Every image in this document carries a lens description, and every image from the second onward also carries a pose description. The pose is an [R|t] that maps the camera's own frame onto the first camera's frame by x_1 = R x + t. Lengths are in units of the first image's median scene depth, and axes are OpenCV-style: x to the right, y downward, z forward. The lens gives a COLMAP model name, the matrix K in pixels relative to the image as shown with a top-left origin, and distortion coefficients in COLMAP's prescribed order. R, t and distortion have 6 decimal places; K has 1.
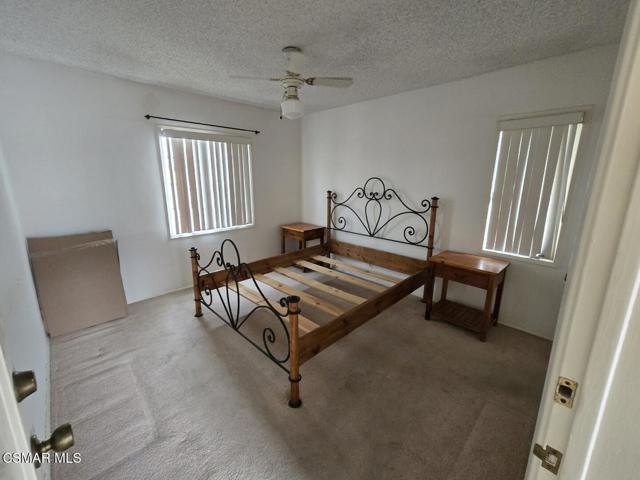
lens RADIAL K [[262.7, 0, 319.6], [0, 262.7, 236.9], [0, 0, 1]] dist [0.002251, -0.001065]
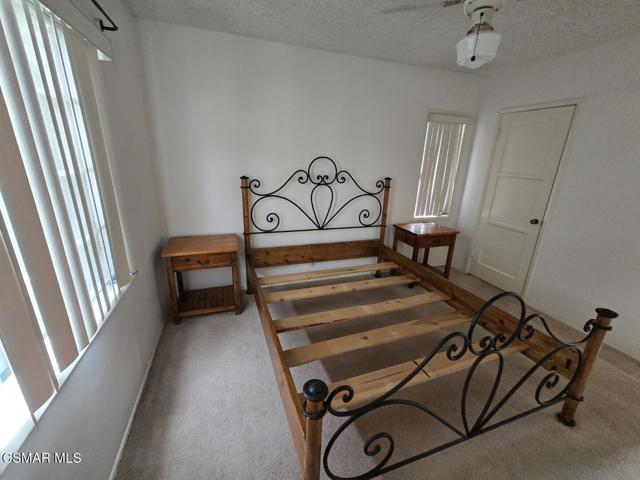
lens RADIAL K [[262.7, 0, 318.4], [0, 262.7, 238.6], [0, 0, 1]] dist [0.002251, -0.001065]
pose [[0.436793, -0.265105, 0.859611, -0.563971], [0.170203, 0.962683, 0.210408, -0.161266], [-0.883313, 0.054404, 0.465616, 0.673301]]
